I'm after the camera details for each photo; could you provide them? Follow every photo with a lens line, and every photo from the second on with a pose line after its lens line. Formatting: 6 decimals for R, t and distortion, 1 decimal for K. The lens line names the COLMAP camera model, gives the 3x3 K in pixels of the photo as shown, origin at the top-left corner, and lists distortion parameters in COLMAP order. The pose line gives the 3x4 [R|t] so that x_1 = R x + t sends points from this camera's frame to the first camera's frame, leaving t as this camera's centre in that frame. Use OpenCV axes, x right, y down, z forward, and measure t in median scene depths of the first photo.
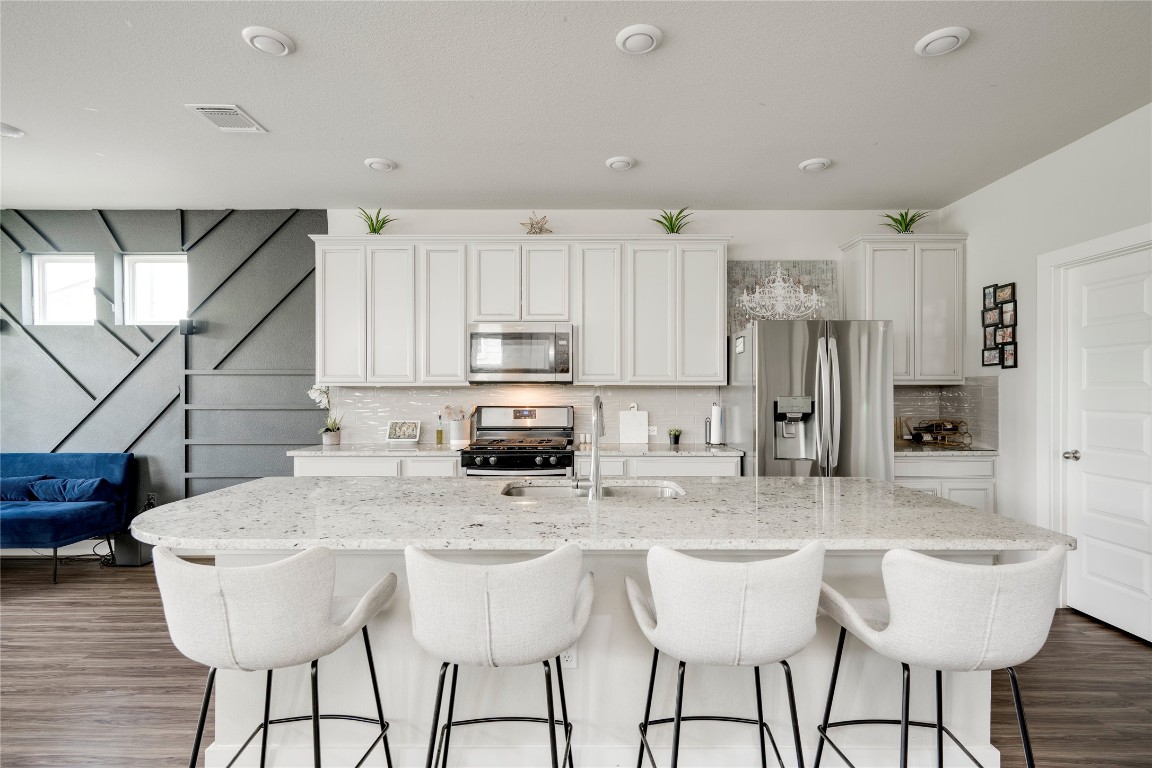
lens RADIAL K [[551.6, 0, 580.4], [0, 551.6, 400.2], [0, 0, 1]] dist [-0.002385, -0.000207]
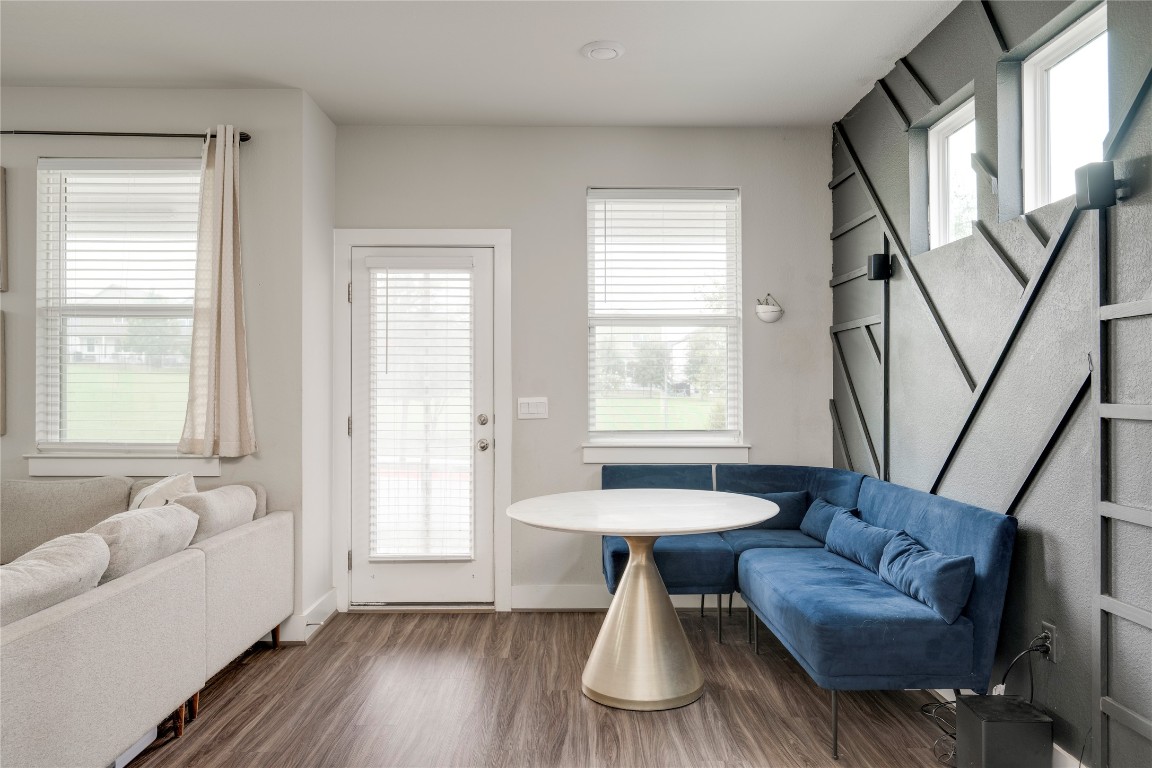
lens RADIAL K [[795.0, 0, 575.5], [0, 795.0, 389.5], [0, 0, 1]] dist [-0.006656, 0.000368]
pose [[0.018678, -0.003123, -0.999821, -0.221742], [-0.015603, 0.999872, -0.003415, 0.005740], [0.999704, 0.015664, 0.018627, 0.687754]]
